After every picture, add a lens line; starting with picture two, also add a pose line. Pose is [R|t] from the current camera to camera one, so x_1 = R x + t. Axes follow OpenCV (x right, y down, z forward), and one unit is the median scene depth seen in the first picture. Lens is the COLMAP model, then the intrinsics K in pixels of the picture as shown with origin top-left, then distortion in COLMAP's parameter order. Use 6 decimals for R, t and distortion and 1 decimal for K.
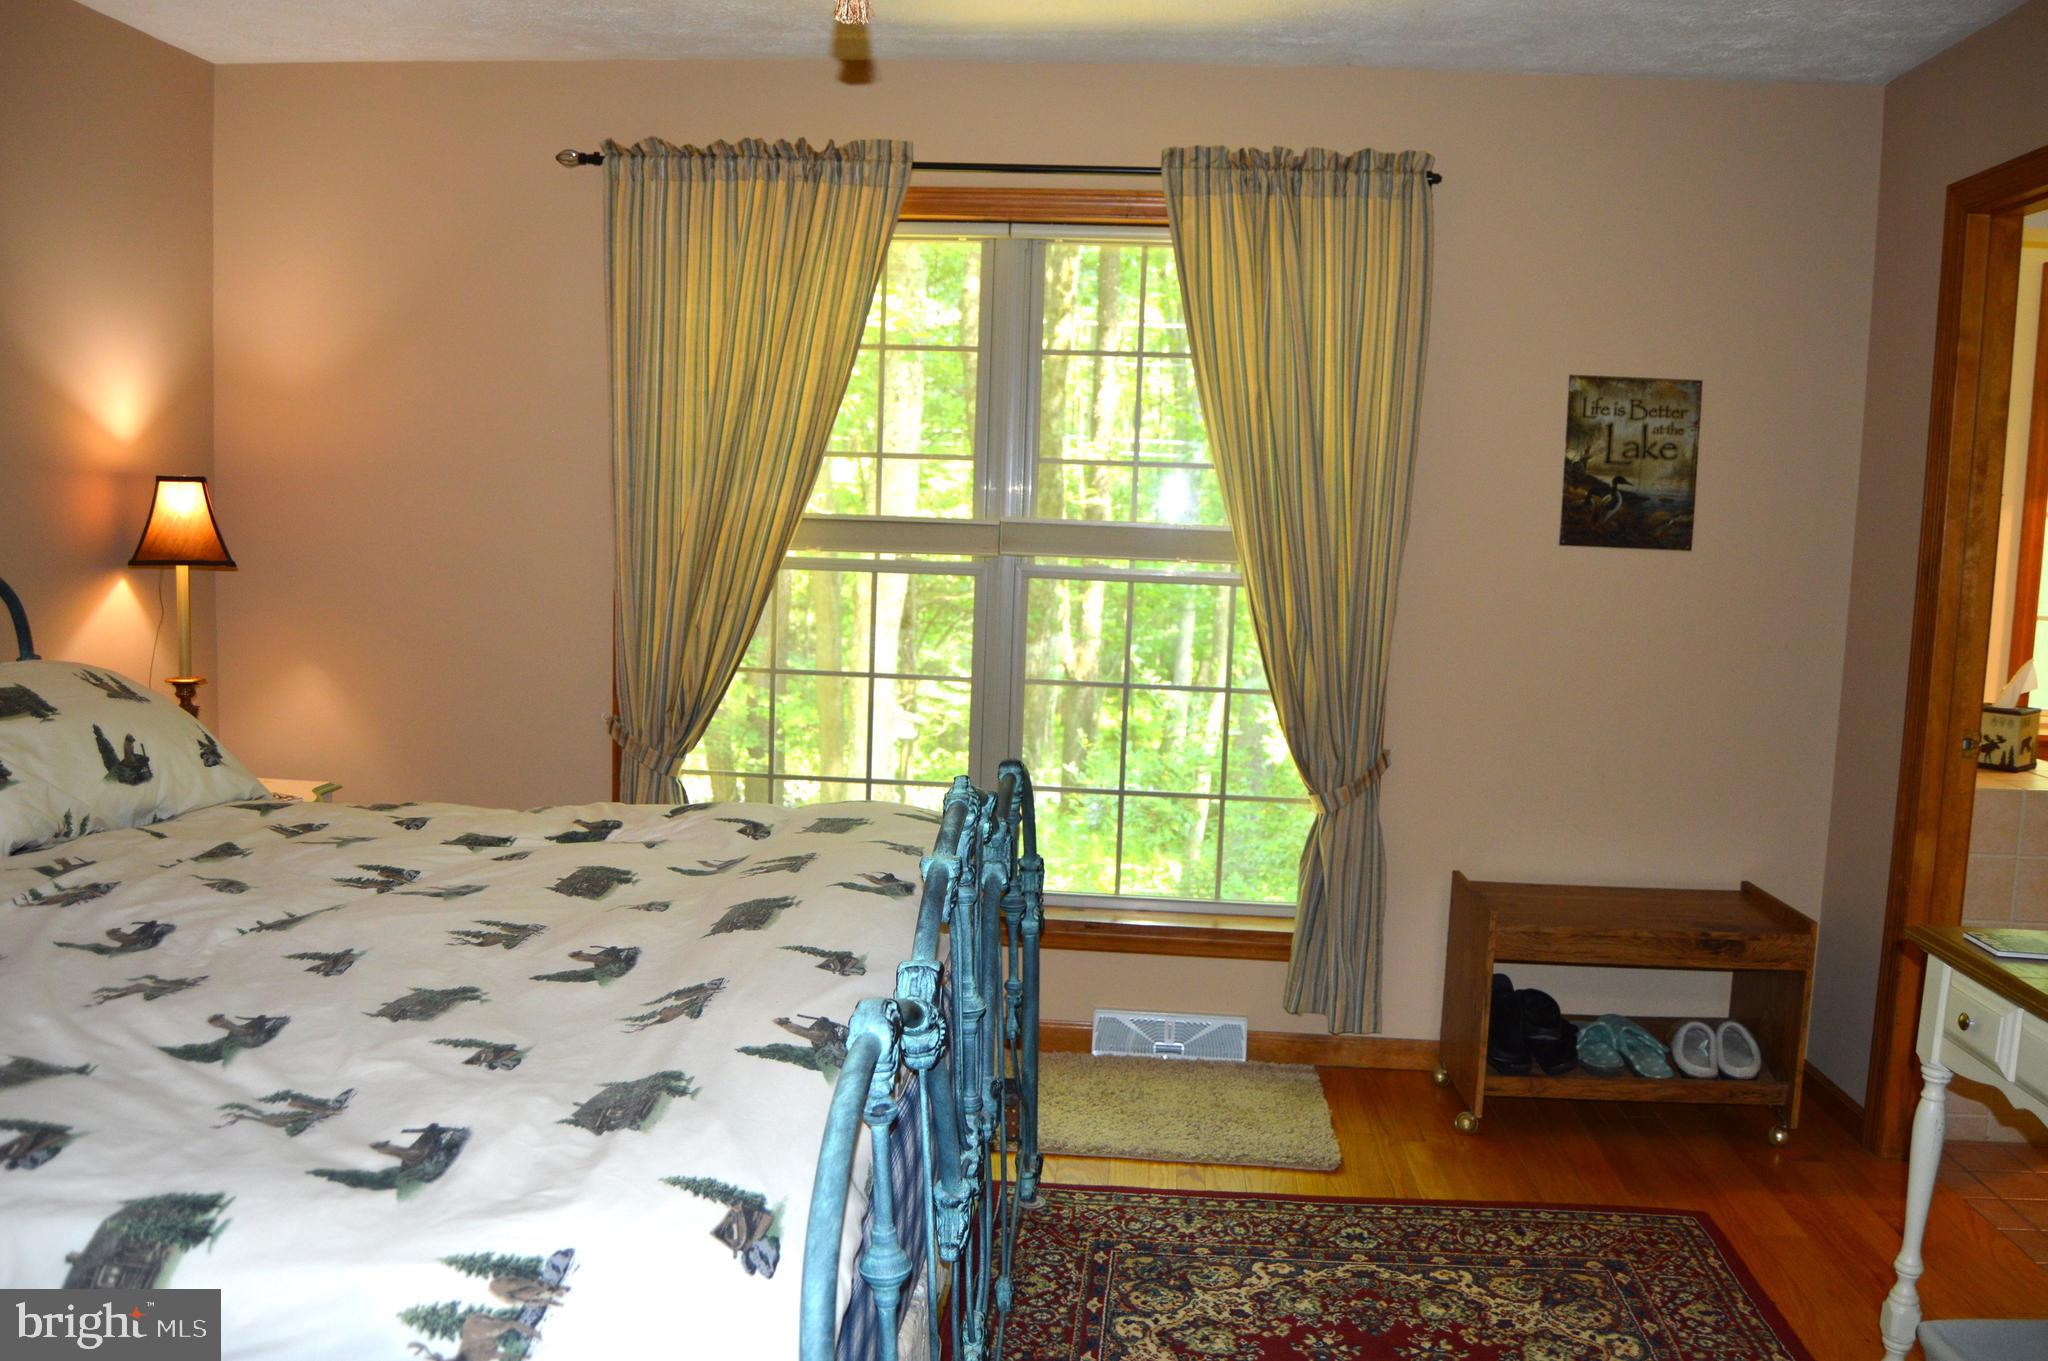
lens RADIAL K [[1621.5, 0, 1034.8], [0, 1621.5, 688.6], [0, 0, 1]] dist [-0.094829, 0.036109]
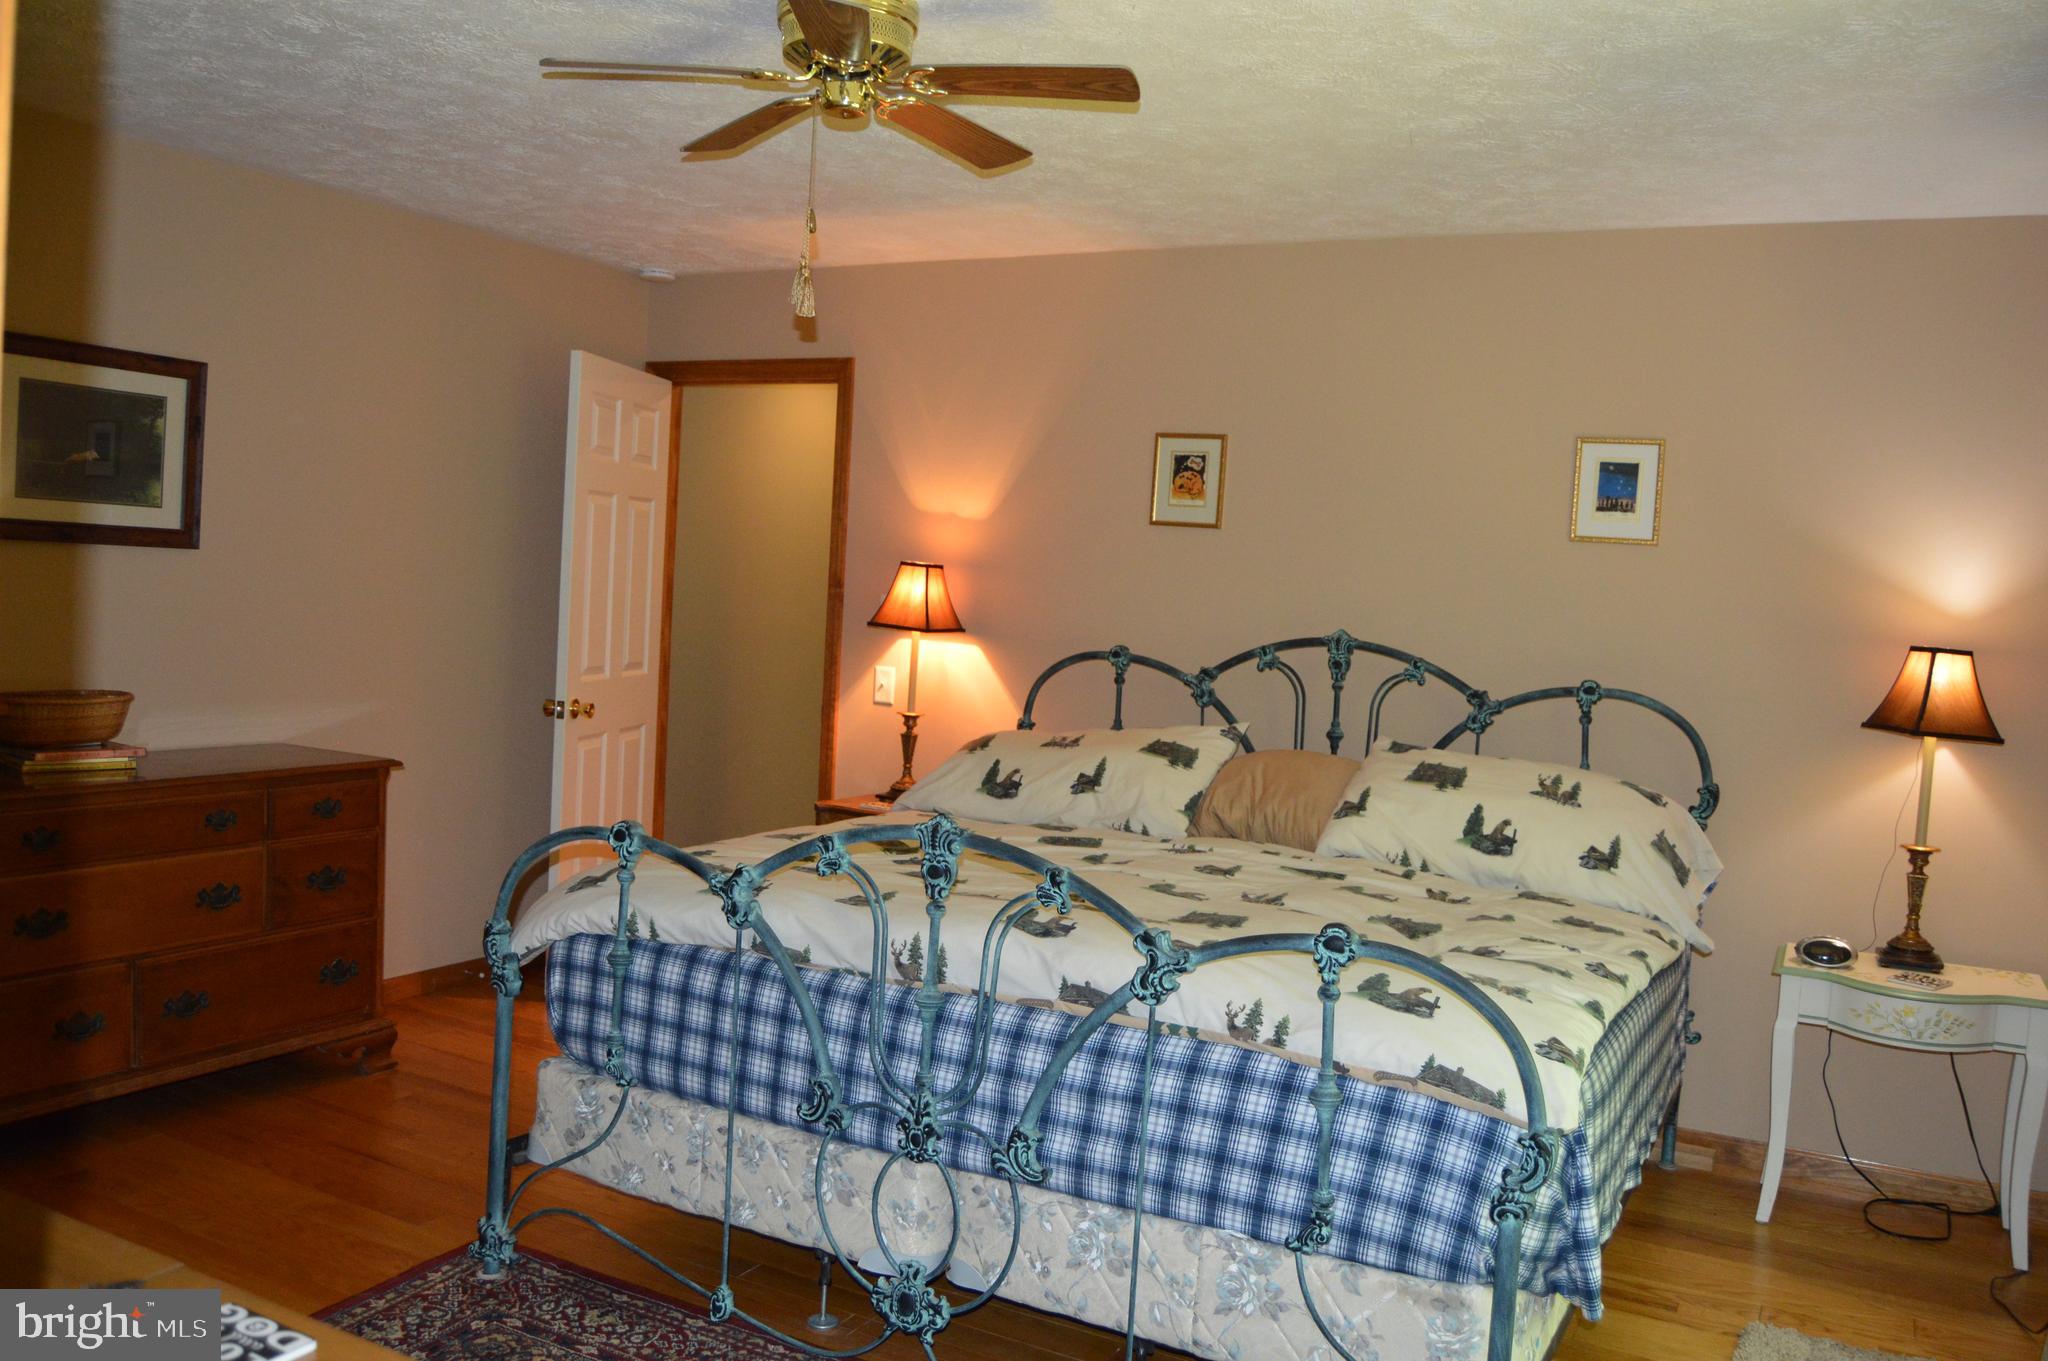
lens RADIAL K [[1621.5, 0, 1034.8], [0, 1621.5, 688.6], [0, 0, 1]] dist [-0.094829, 0.036109]
pose [[-0.391443, 0.008305, -0.920165, 0.596502], [-0.171987, 0.981678, 0.082024, -0.086231], [0.903987, 0.190364, -0.382842, 0.817926]]
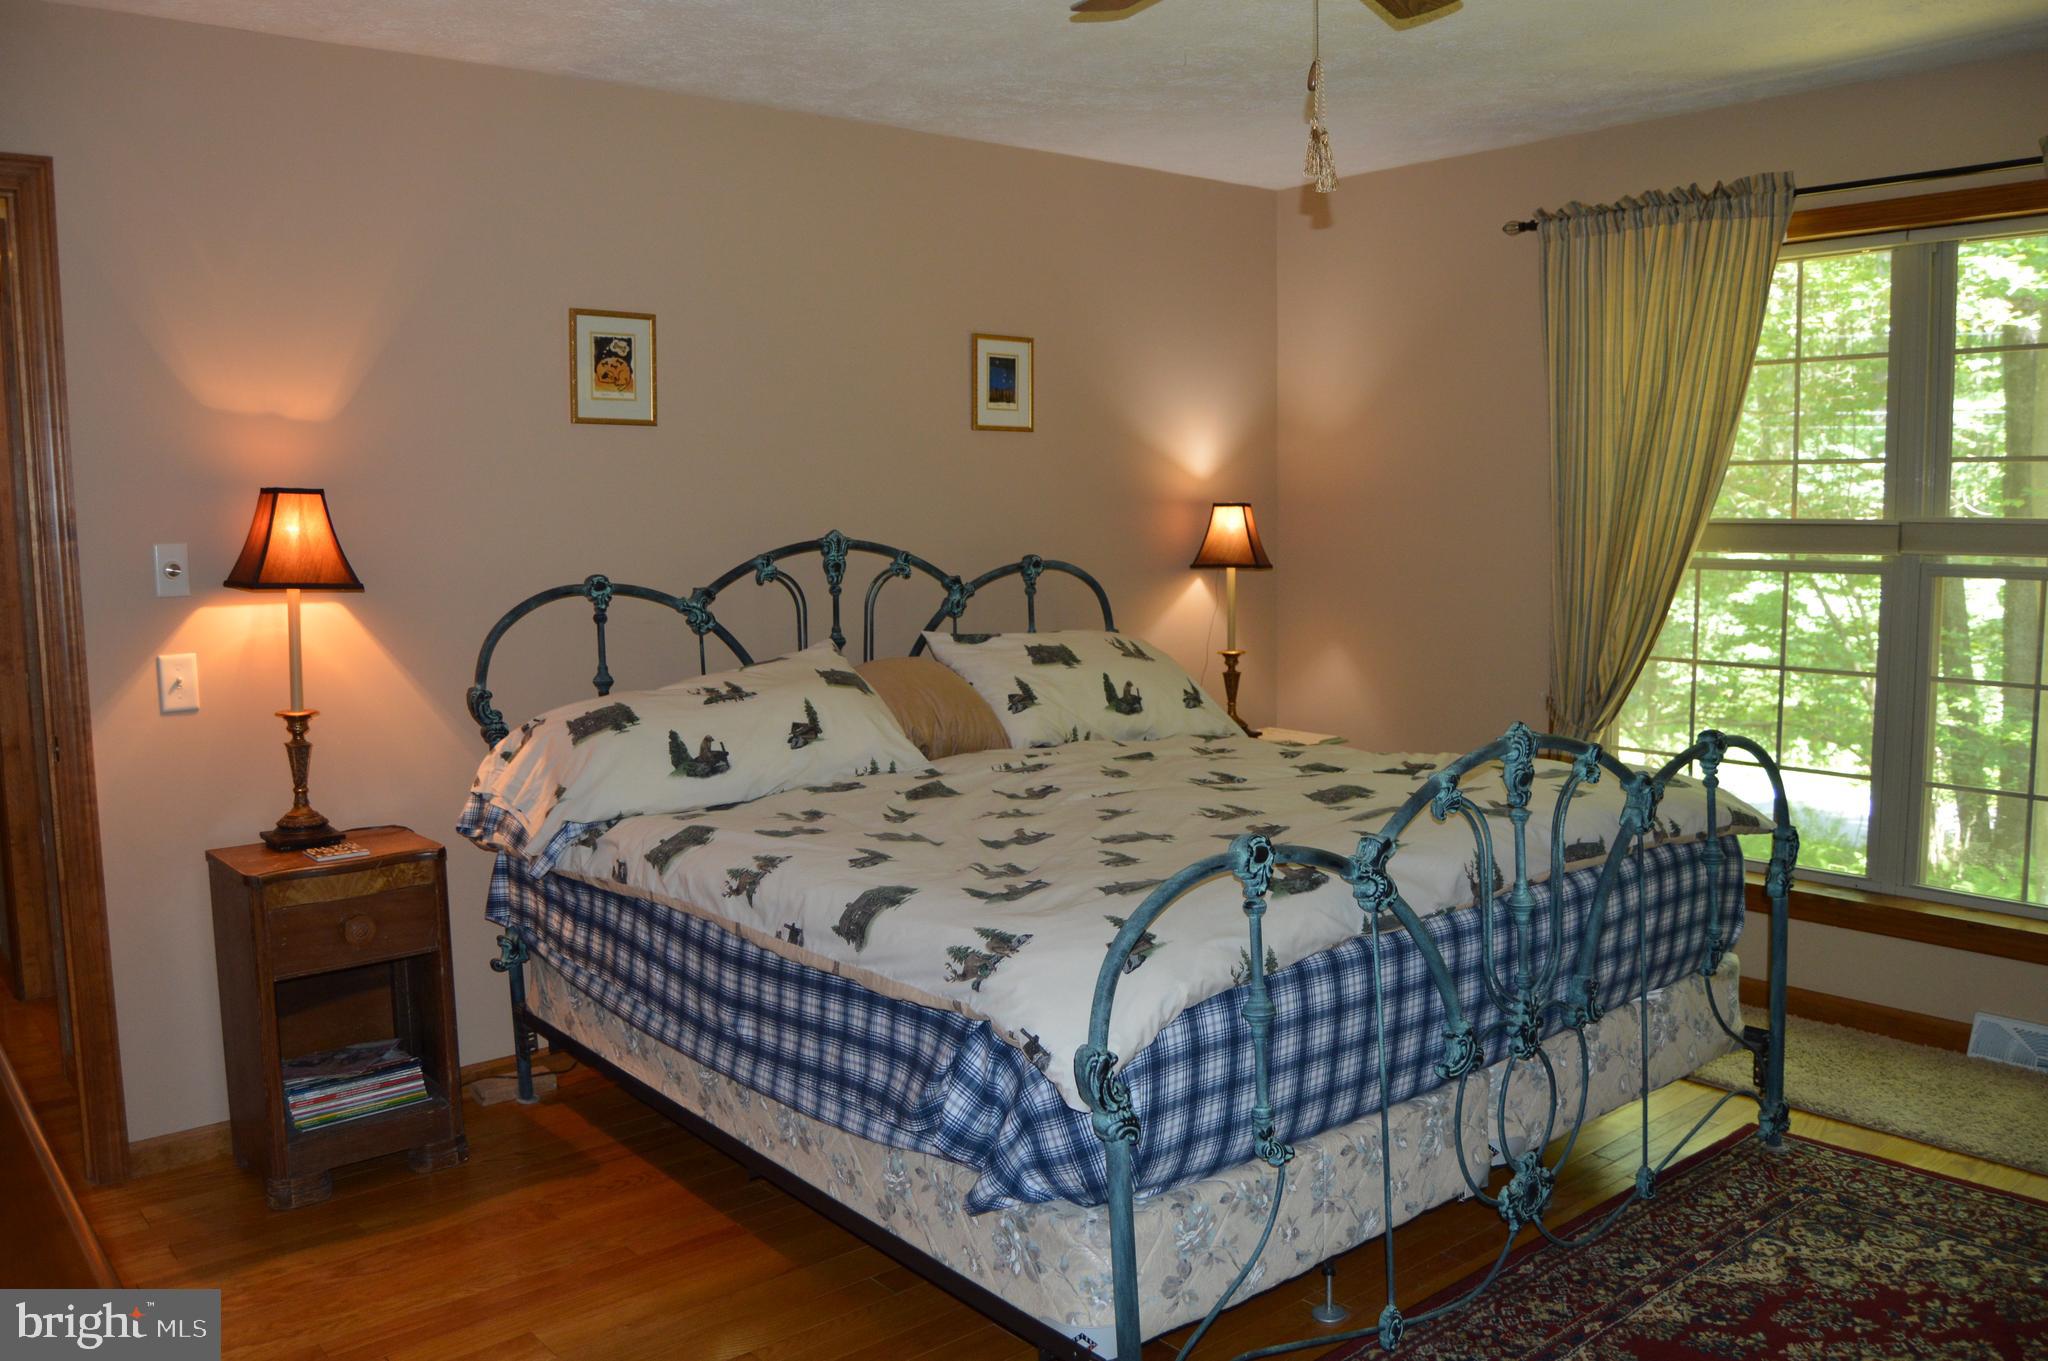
lens RADIAL K [[1621.5, 0, 1034.8], [0, 1621.5, 688.6], [0, 0, 1]] dist [-0.094829, 0.036109]
pose [[0.703302, 0.040123, -0.709758, 0.327796], [-0.044984, 0.998917, 0.011894, 0.016494], [0.709466, 0.023562, 0.704346, -0.097688]]
